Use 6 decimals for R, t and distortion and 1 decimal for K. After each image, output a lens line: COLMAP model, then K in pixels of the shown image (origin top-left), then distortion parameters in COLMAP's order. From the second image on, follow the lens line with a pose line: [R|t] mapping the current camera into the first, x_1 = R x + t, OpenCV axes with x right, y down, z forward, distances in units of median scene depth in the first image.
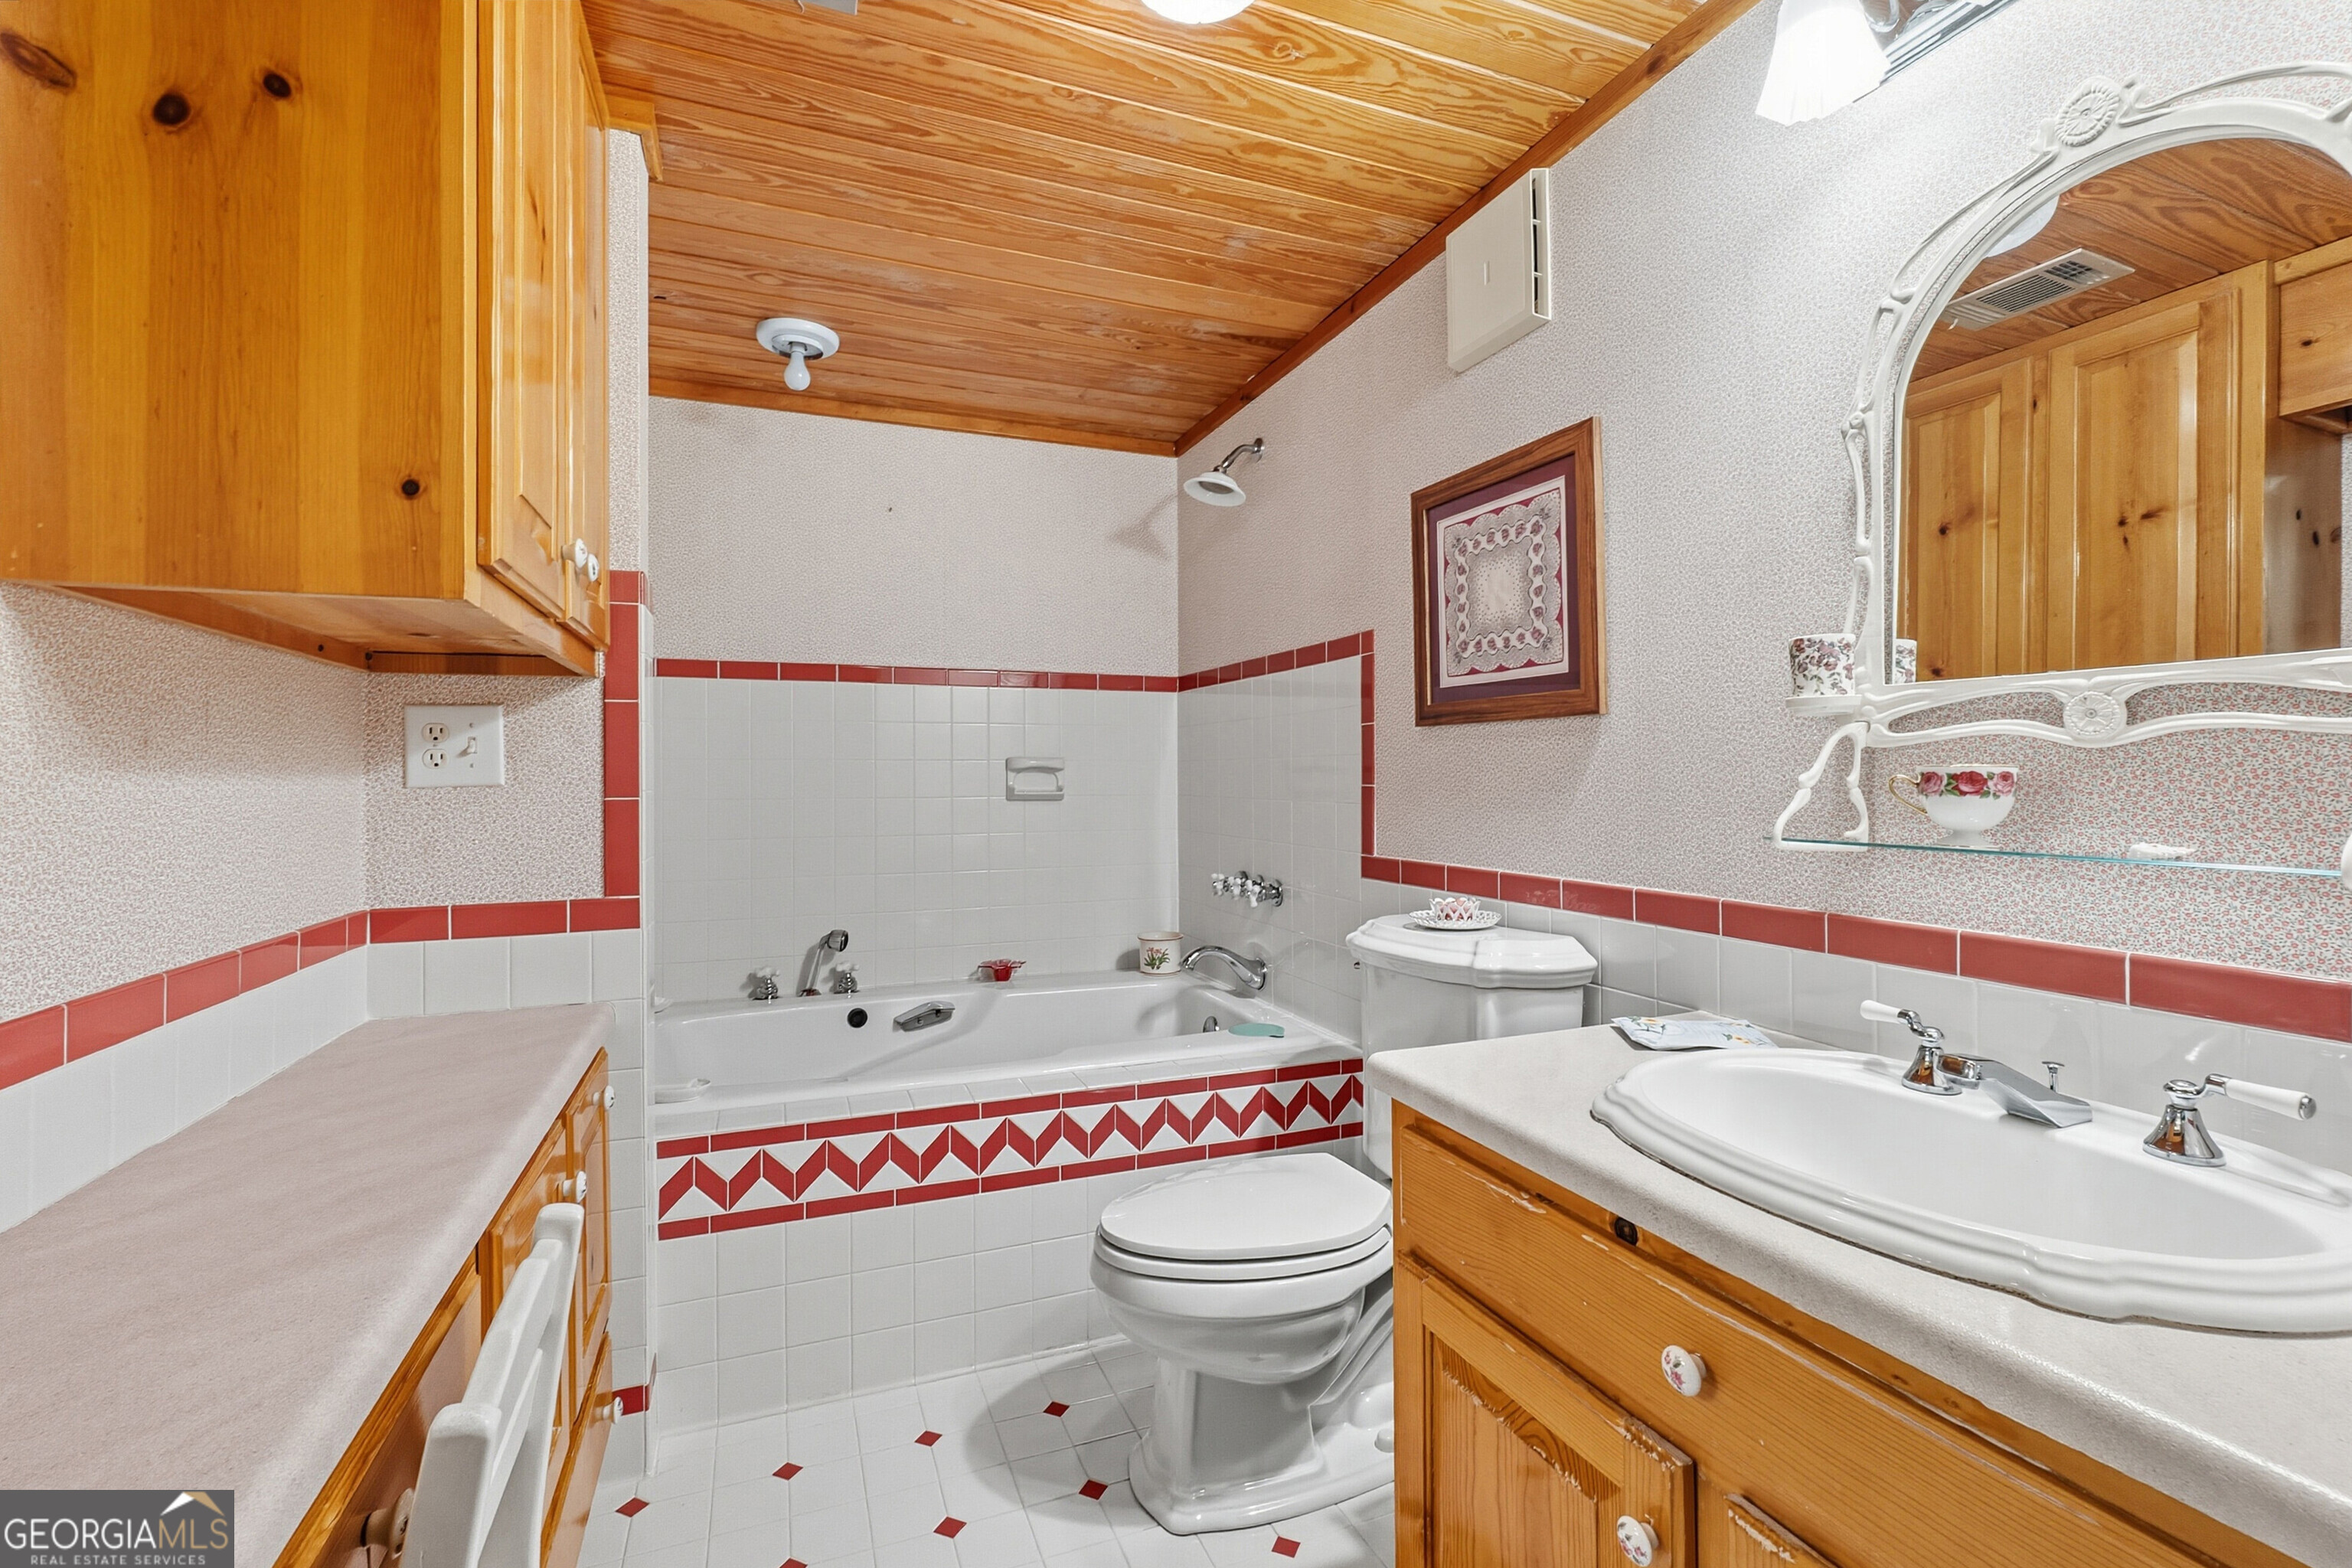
lens RADIAL K [[1034.1, 0, 1174.8], [0, 1034.1, 769.6], [0, 0, 1]] dist [-0.003054, 0.000448]
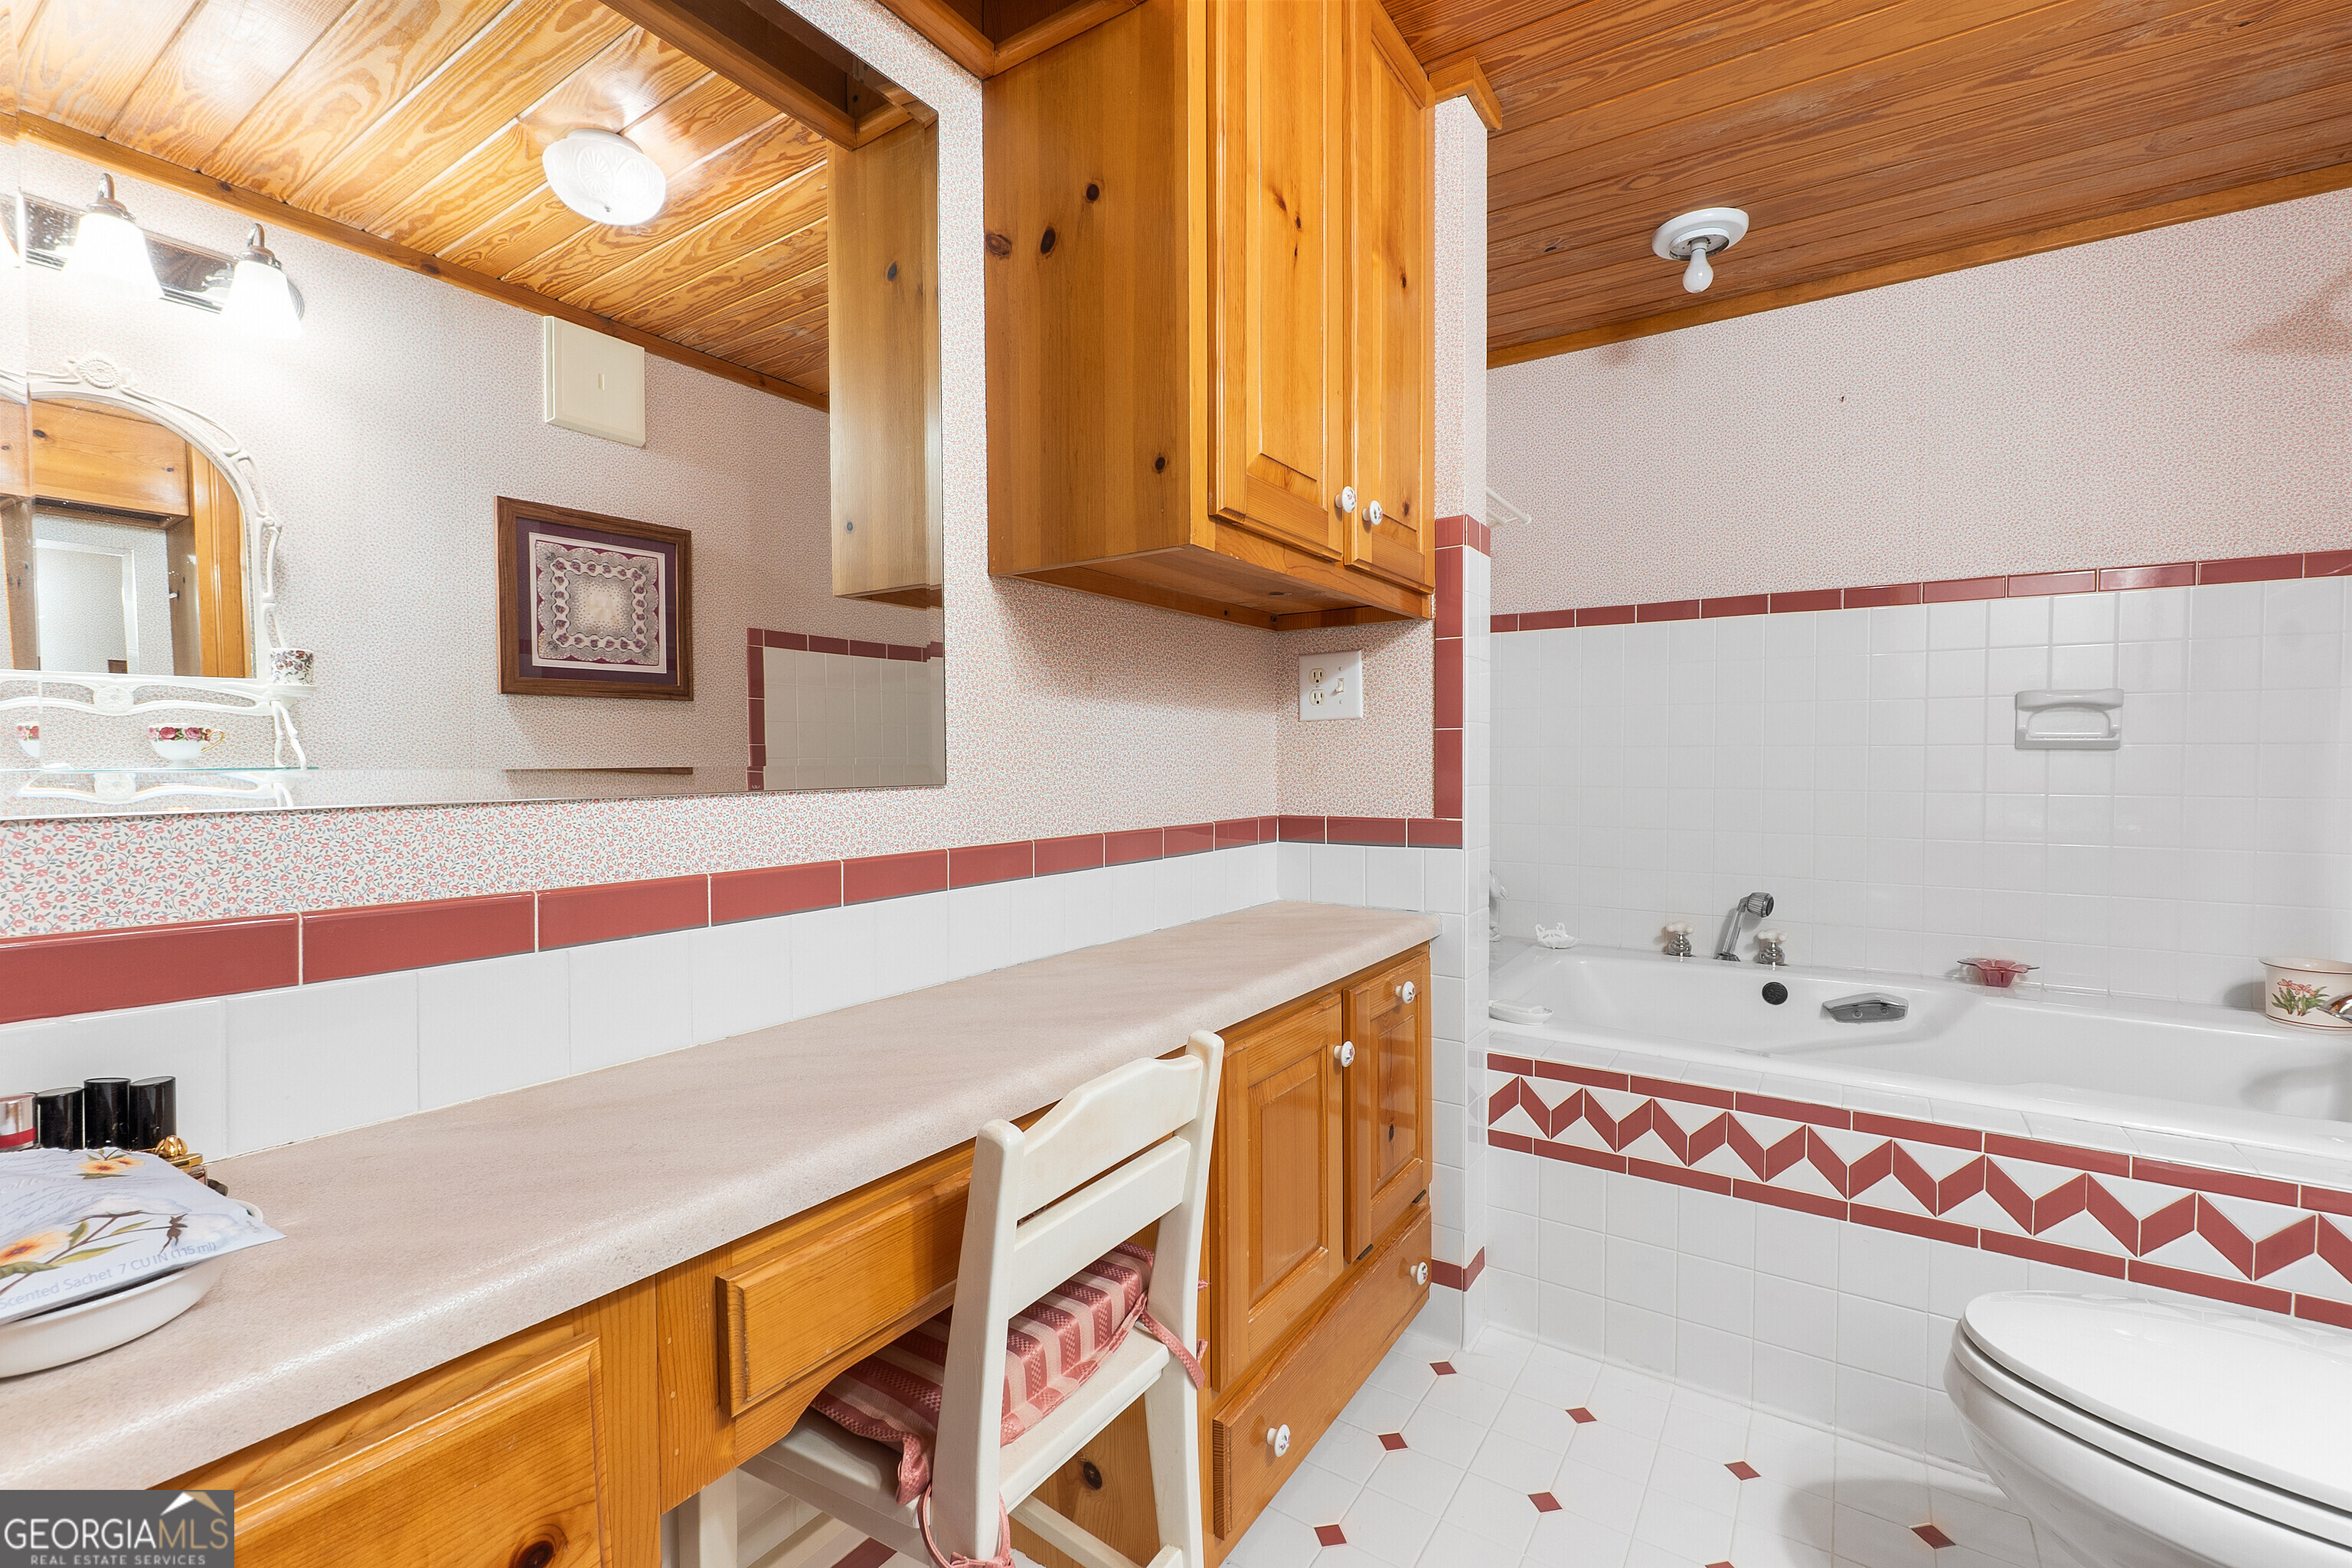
lens RADIAL K [[1009.8, 0, 1171.9], [0, 1009.8, 785.2], [0, 0, 1]] dist [-0.000980, -0.000436]
pose [[0.567291, 0.027206, -0.823068, 0.153277], [0.007094, 0.999256, 0.037919, 0.038950], [0.823487, -0.027350, 0.566676, 0.136503]]
